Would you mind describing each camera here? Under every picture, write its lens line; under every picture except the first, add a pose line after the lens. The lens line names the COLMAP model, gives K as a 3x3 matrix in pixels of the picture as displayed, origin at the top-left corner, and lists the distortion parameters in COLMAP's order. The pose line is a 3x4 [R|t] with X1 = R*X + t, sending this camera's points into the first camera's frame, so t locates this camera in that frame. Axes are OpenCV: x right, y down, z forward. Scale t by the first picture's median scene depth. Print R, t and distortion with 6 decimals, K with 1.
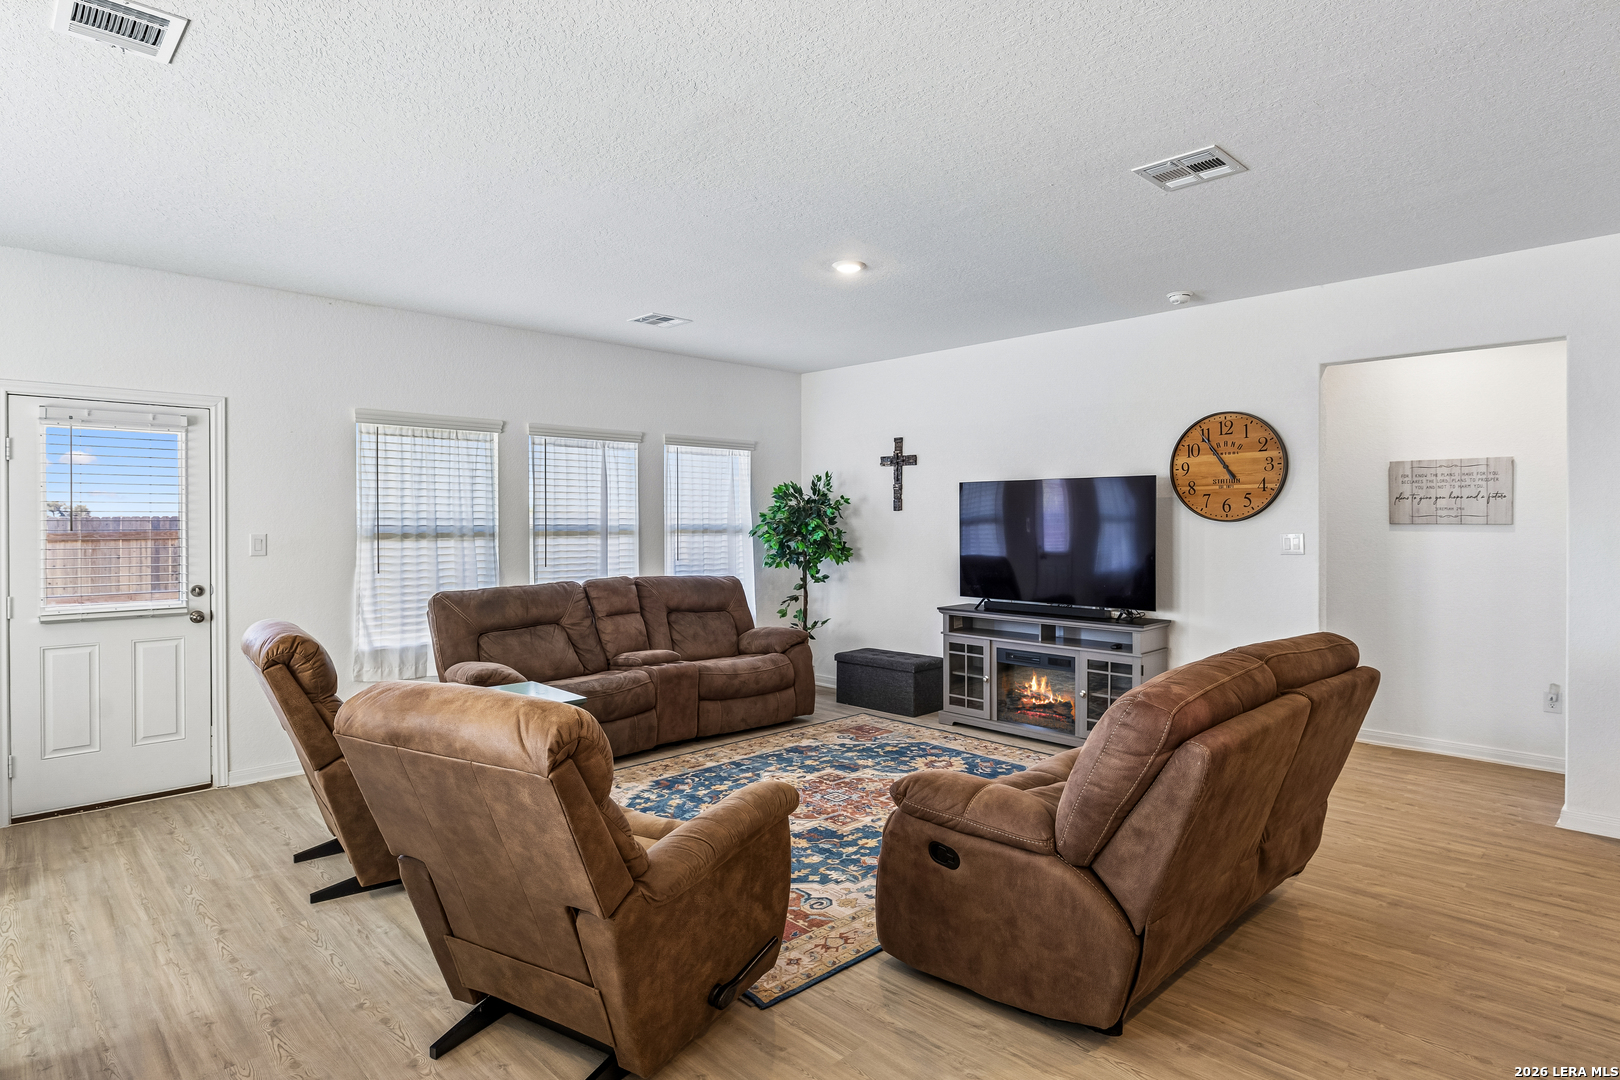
lens RADIAL K [[888.9, 0, 816.2], [0, 888.9, 524.5], [0, 0, 1]] dist [0.004926, 0.001275]
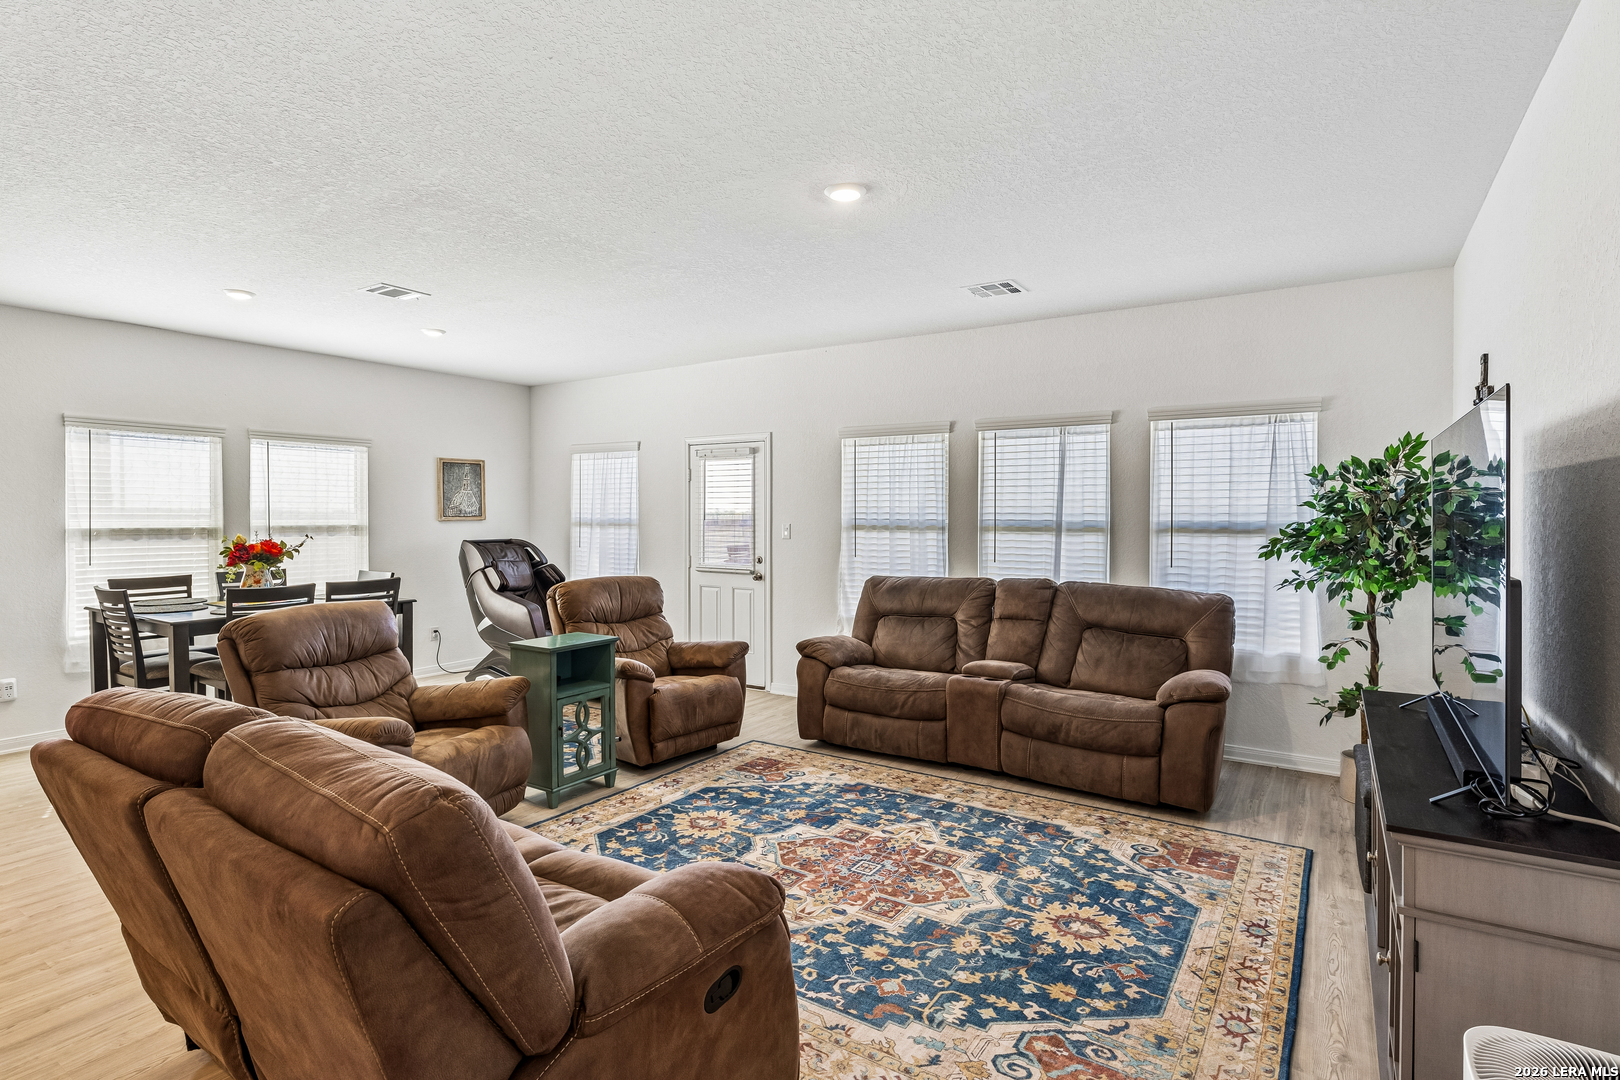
lens RADIAL K [[824.8, 0, 809.3], [0, 824.8, 528.8], [0, 0, 1]] dist [0.000982, 0.000052]
pose [[0.196667, 0.020299, -0.980260, 0.654359], [-0.007635, 0.999787, 0.019172, -0.006841], [0.980441, 0.003714, 0.196780, 0.728924]]
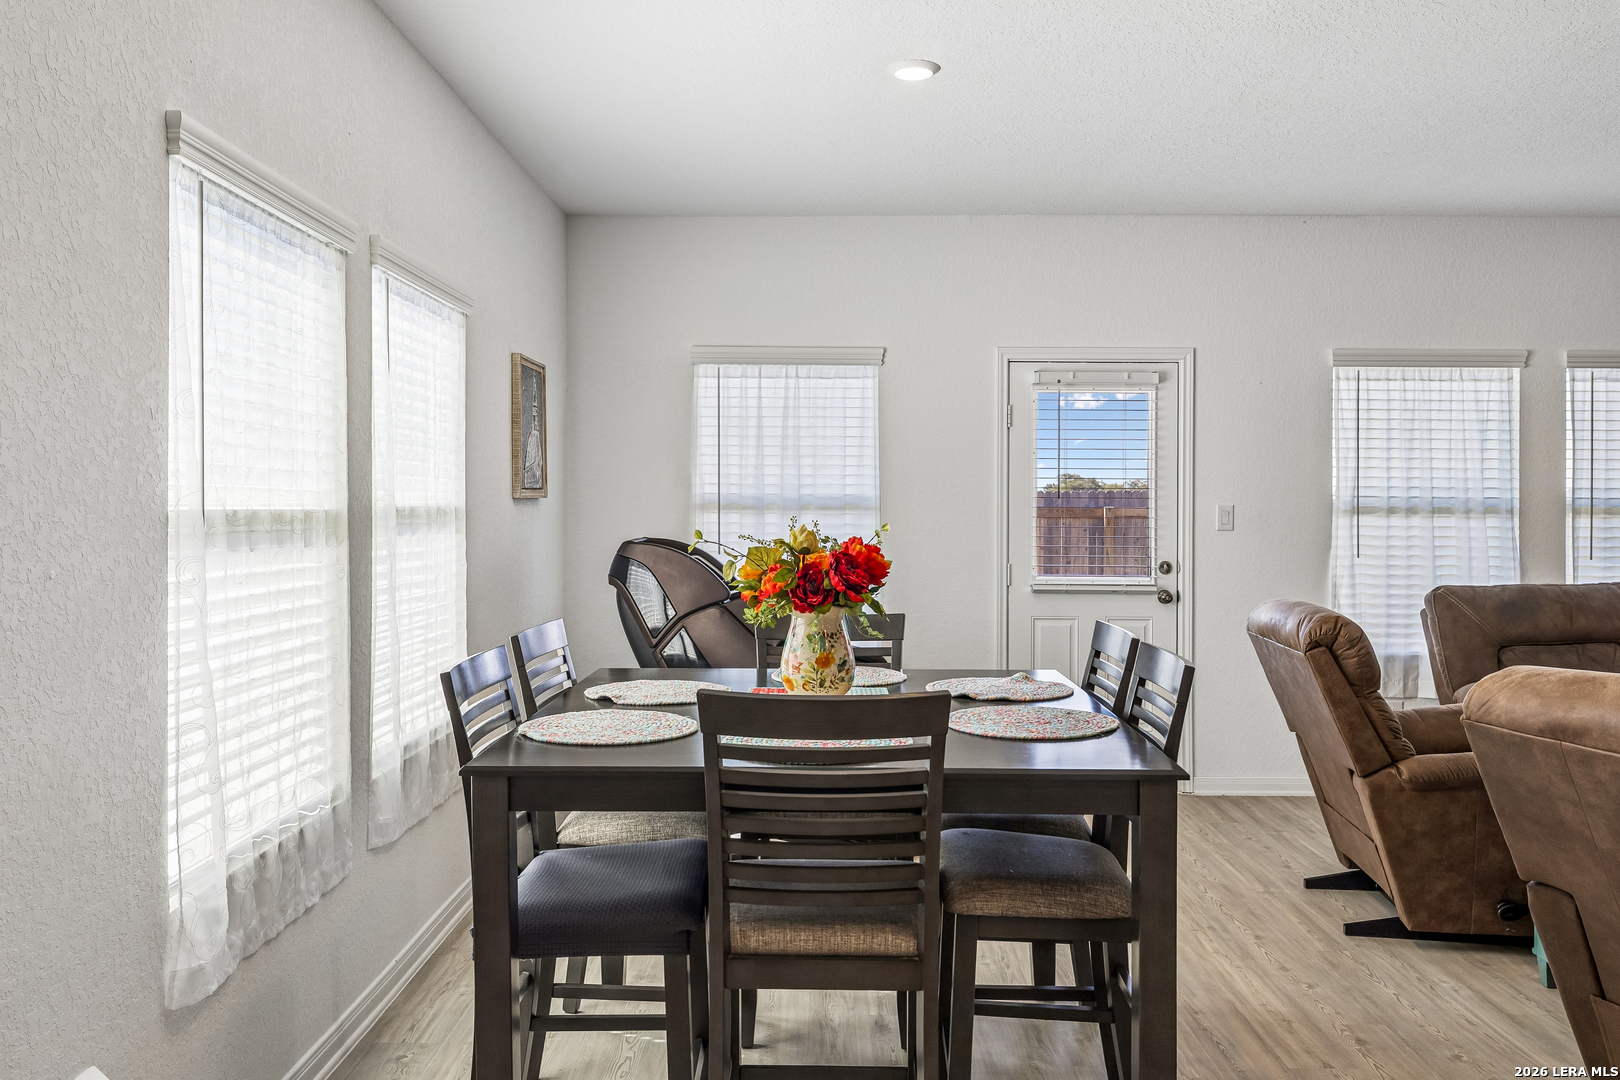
lens RADIAL K [[1248.7, 0, 827.7], [0, 1248.7, 497.3], [0, 0, 1]] dist [0.010422, -0.000241]
pose [[0.703397, 0.005659, -0.710775, -0.039510], [-0.010667, 0.999940, -0.002596, 0.010055], [0.710717, 0.009407, 0.703415, -0.108407]]
